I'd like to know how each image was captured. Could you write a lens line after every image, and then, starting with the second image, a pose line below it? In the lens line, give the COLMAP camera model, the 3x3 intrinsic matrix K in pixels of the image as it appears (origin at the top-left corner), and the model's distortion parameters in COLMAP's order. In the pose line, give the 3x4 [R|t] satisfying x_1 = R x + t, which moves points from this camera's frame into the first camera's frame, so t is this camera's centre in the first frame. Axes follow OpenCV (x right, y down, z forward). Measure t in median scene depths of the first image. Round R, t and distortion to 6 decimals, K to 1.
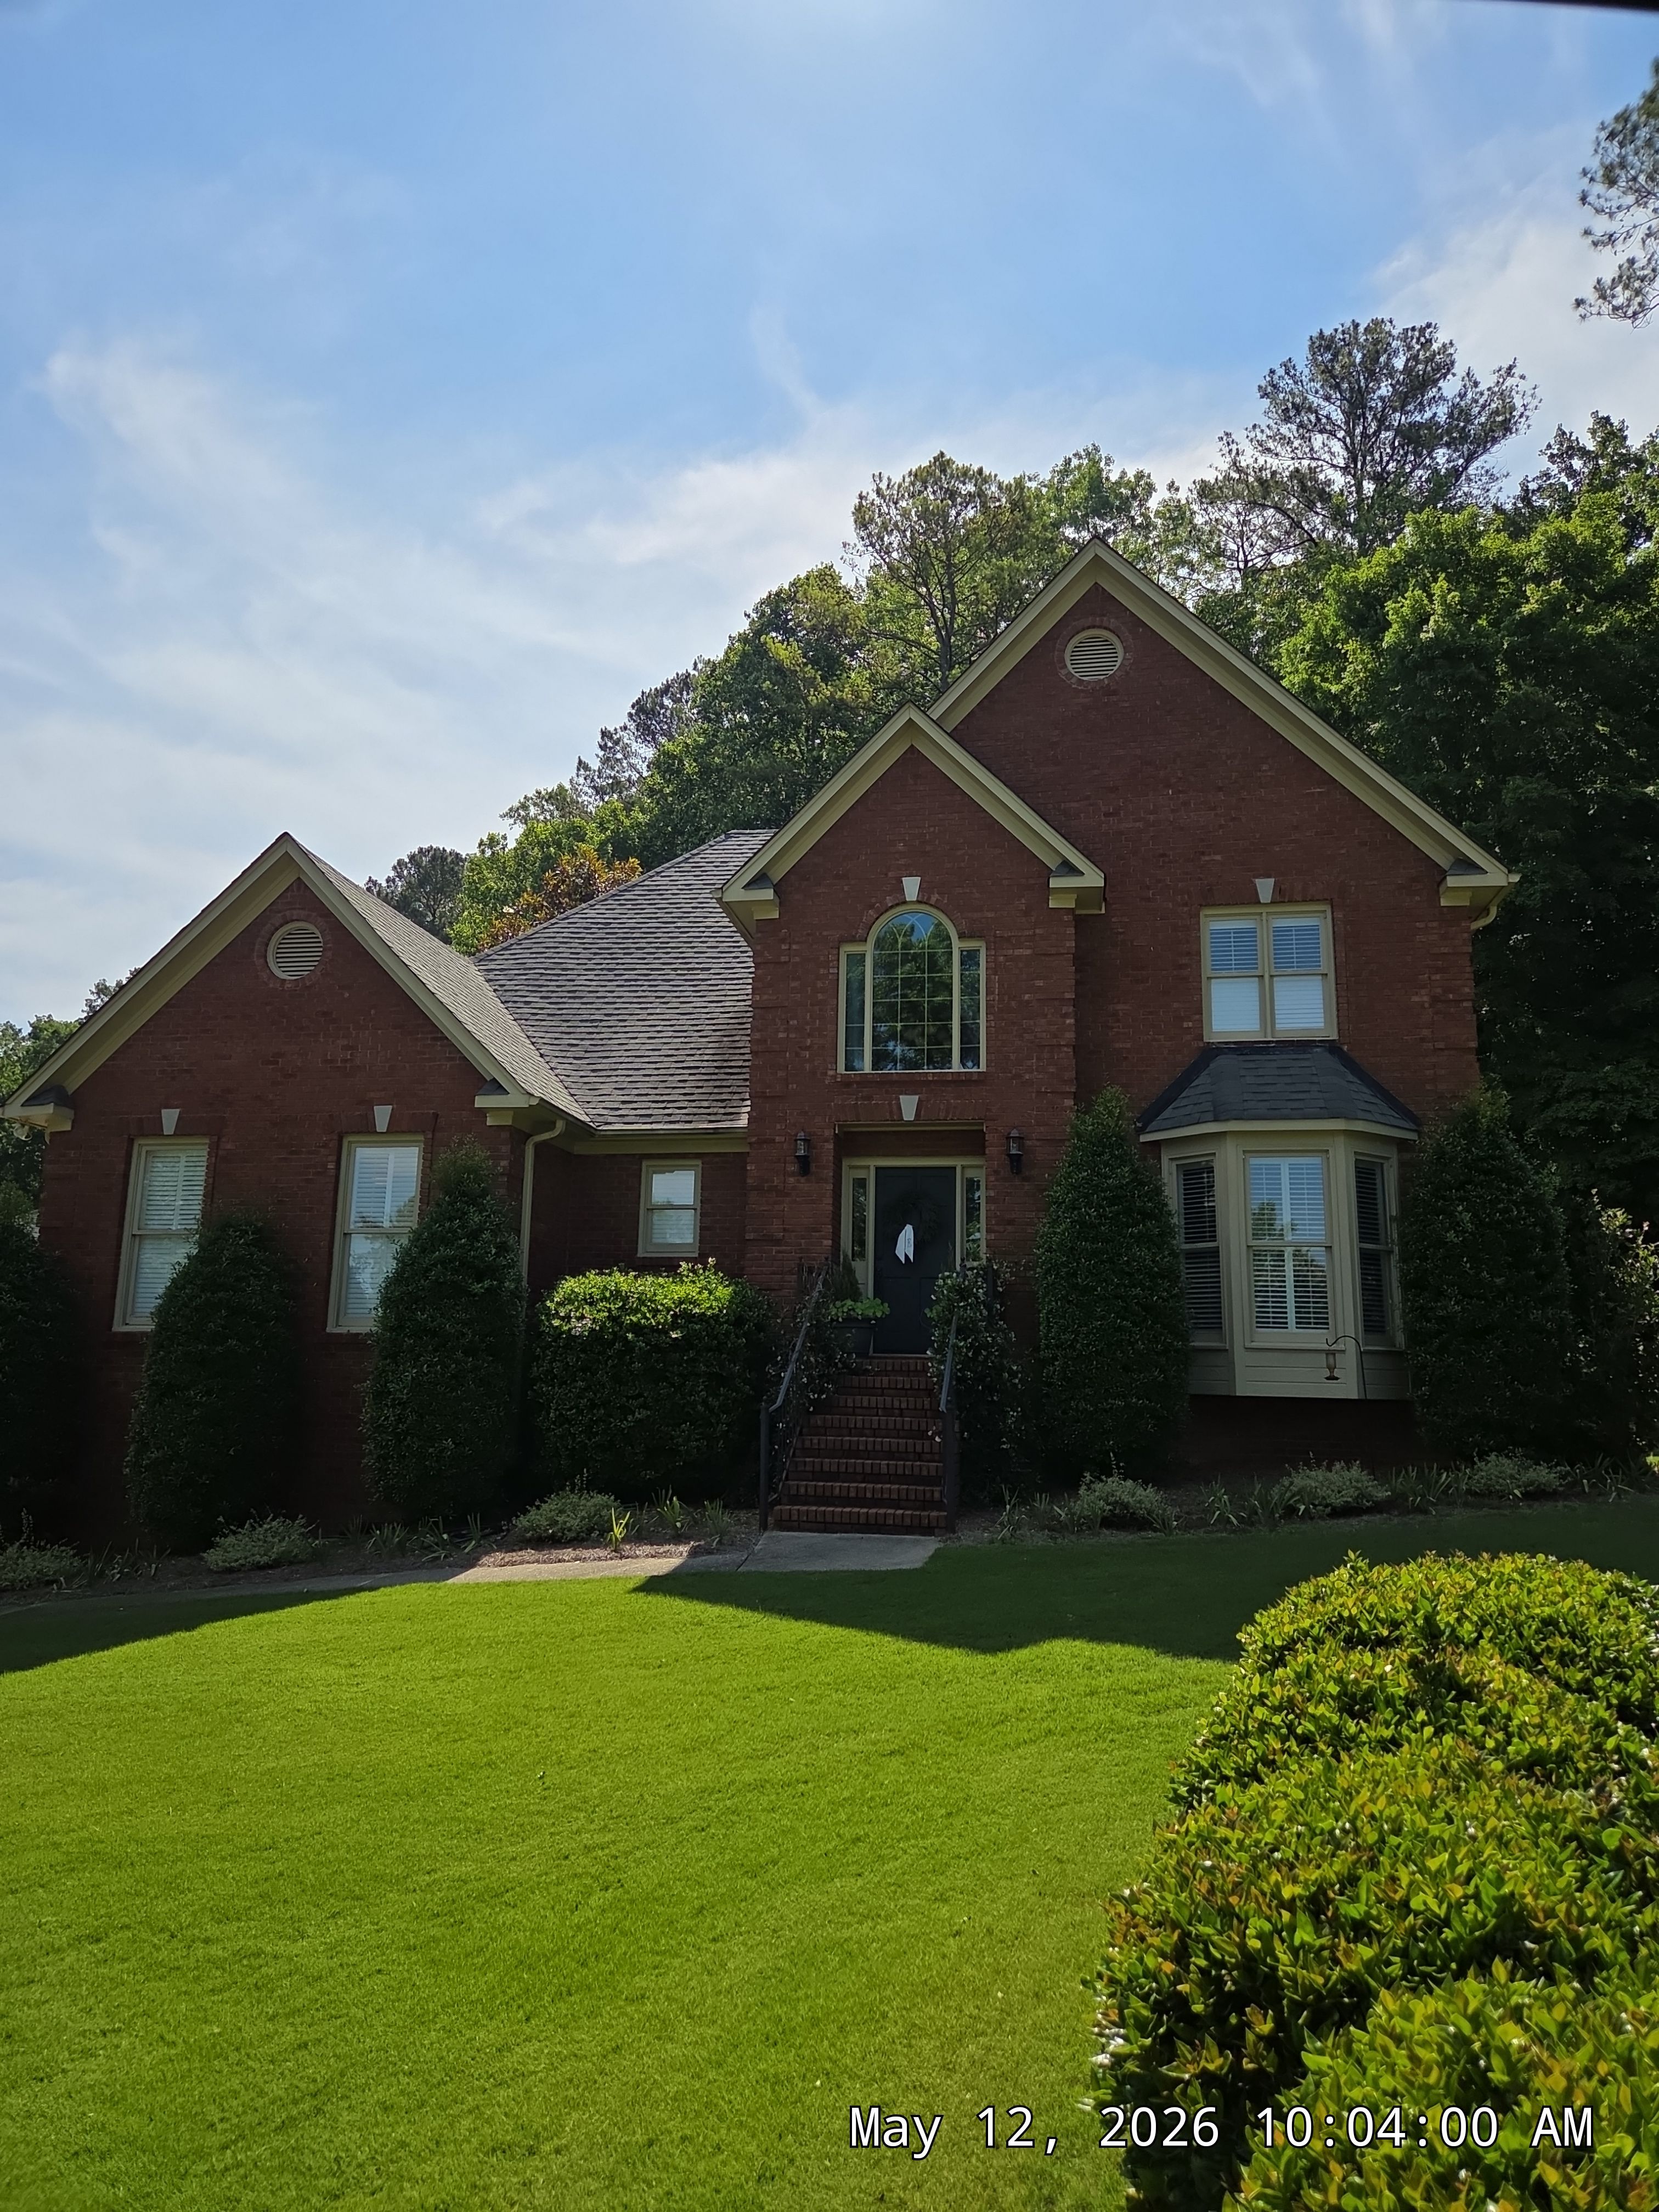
lens RADIAL K [[1449.3, 0, 832.5], [0, 1449.3, 1095.6], [0, 0, 1]] dist [0.067387, -0.000155]
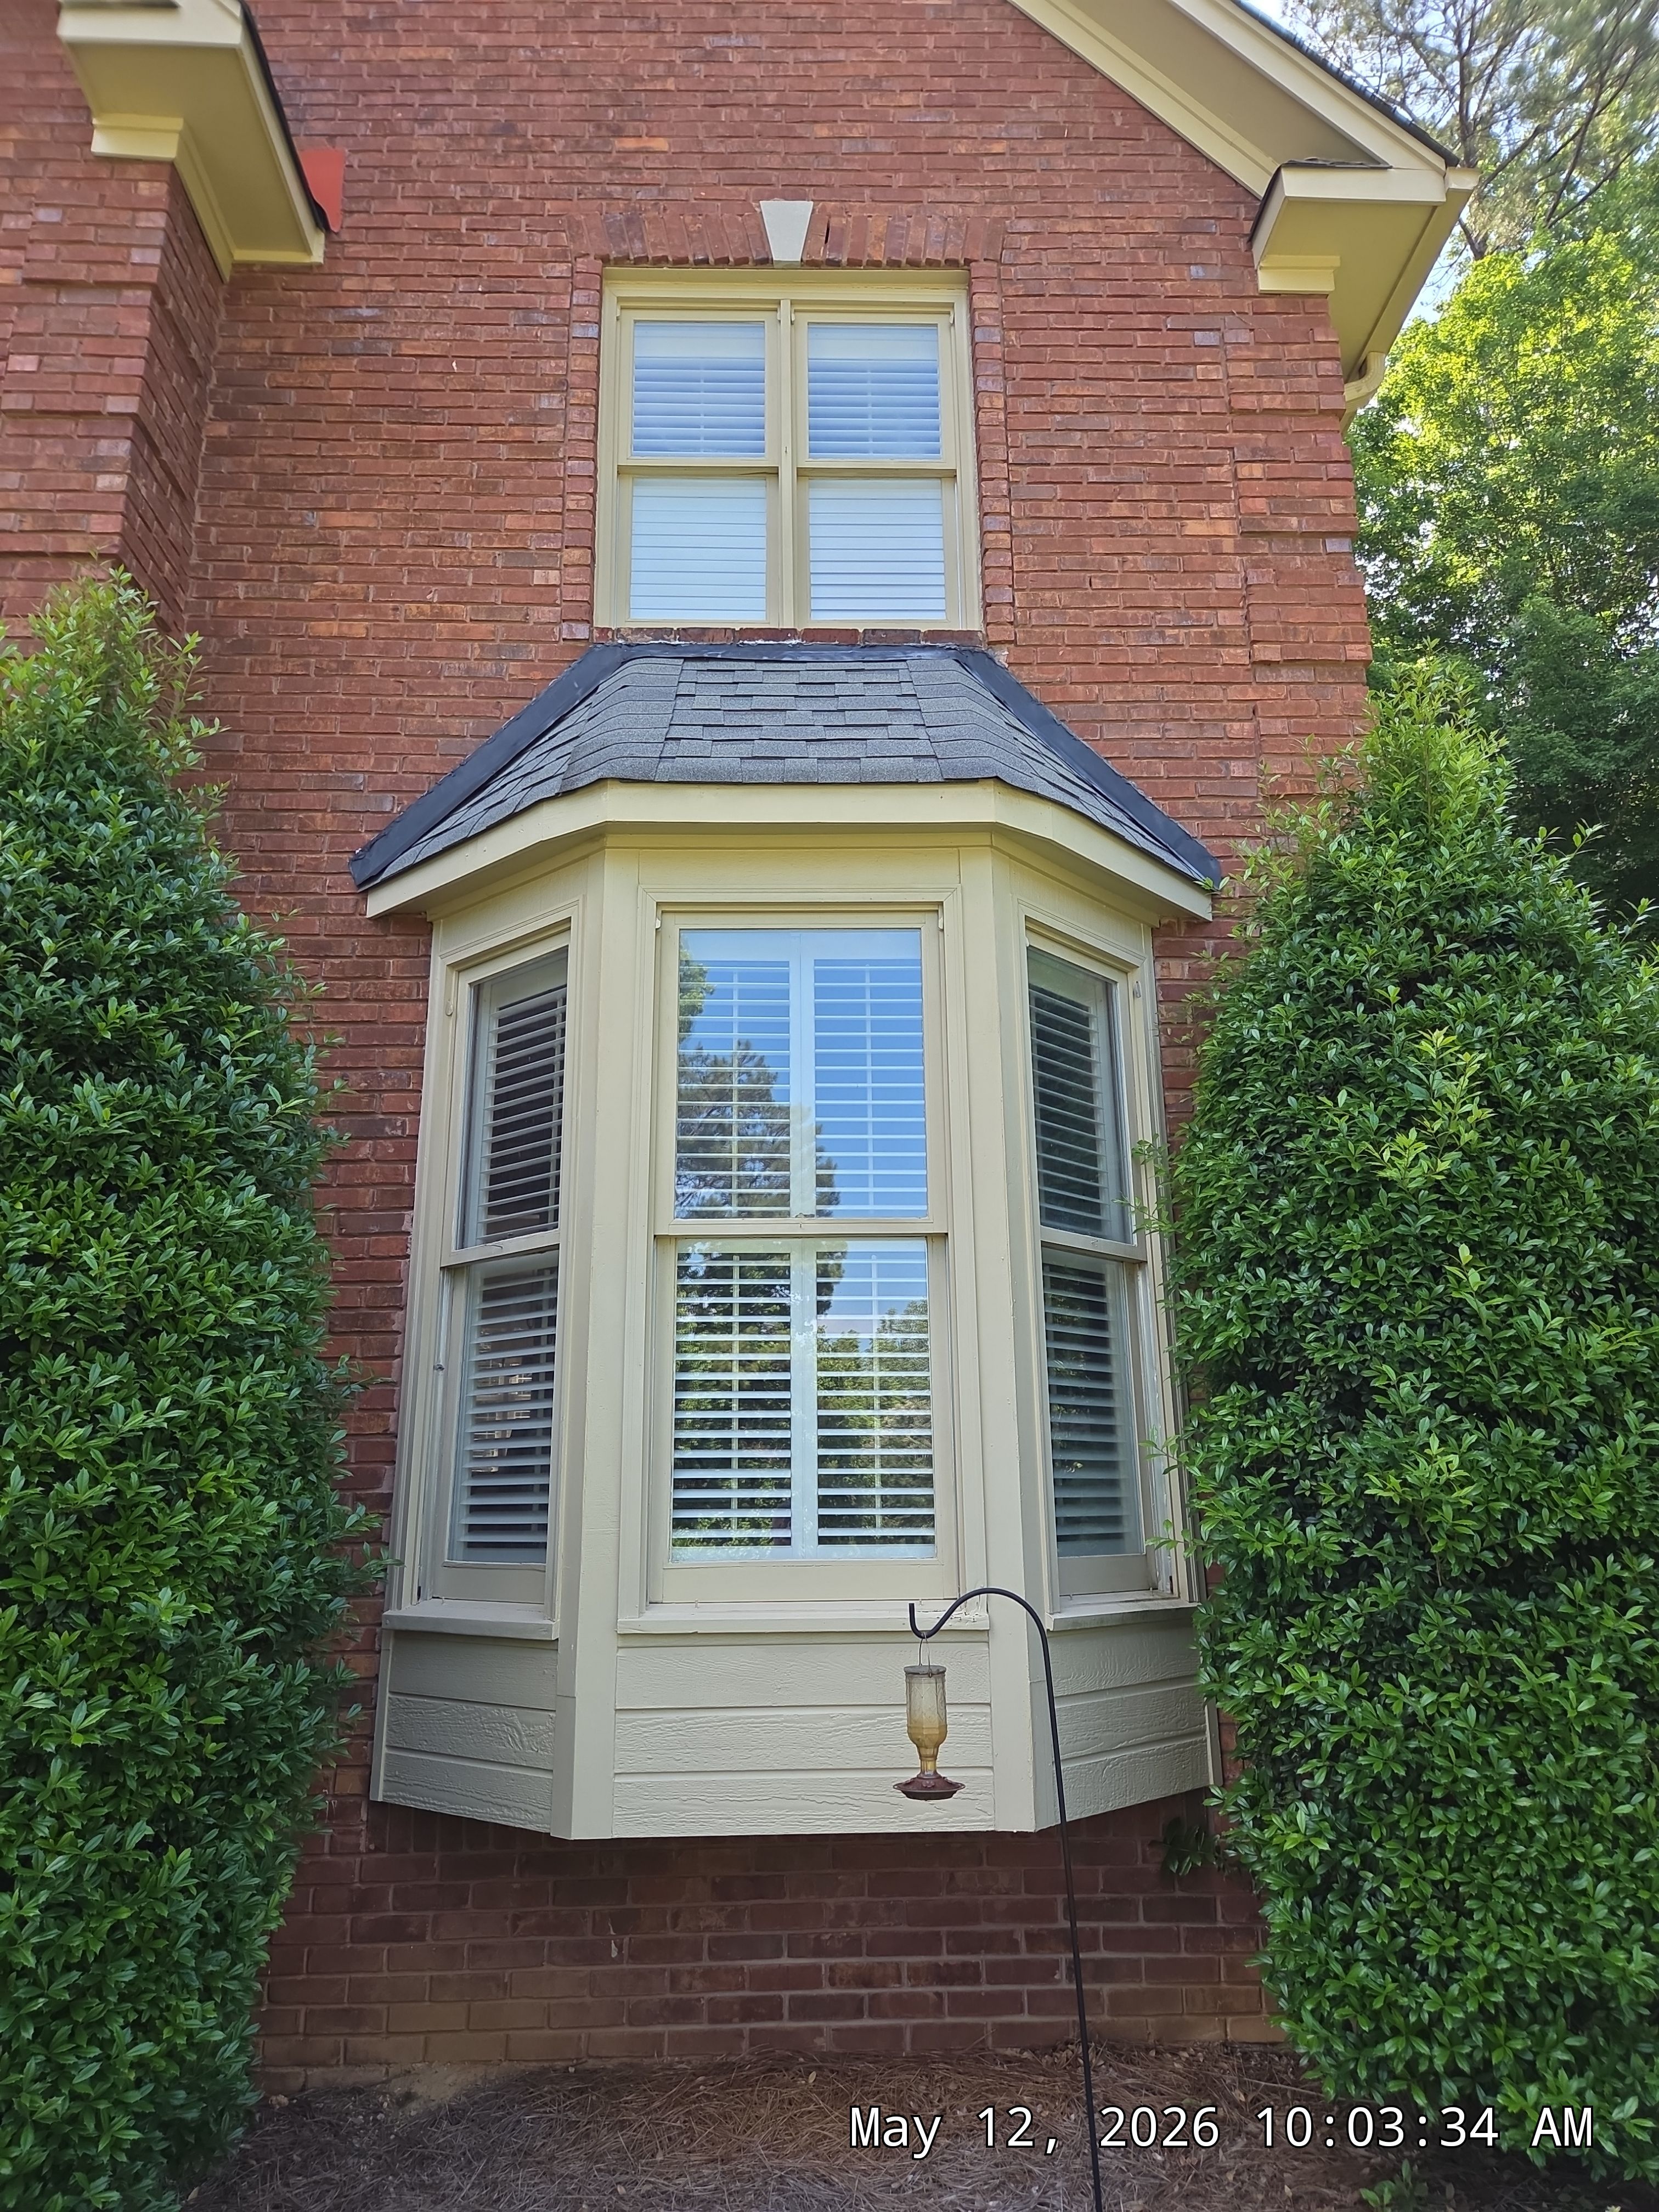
lens RADIAL K [[1449.3, 0, 832.5], [0, 1449.3, 1095.6], [0, 0, 1]] dist [0.067387, -0.000155]
pose [[0.978110, 0.030011, 0.205914, 0.253813], [-0.012458, 0.996216, -0.086020, 0.097210], [-0.207716, 0.081572, 0.974782, 0.709478]]
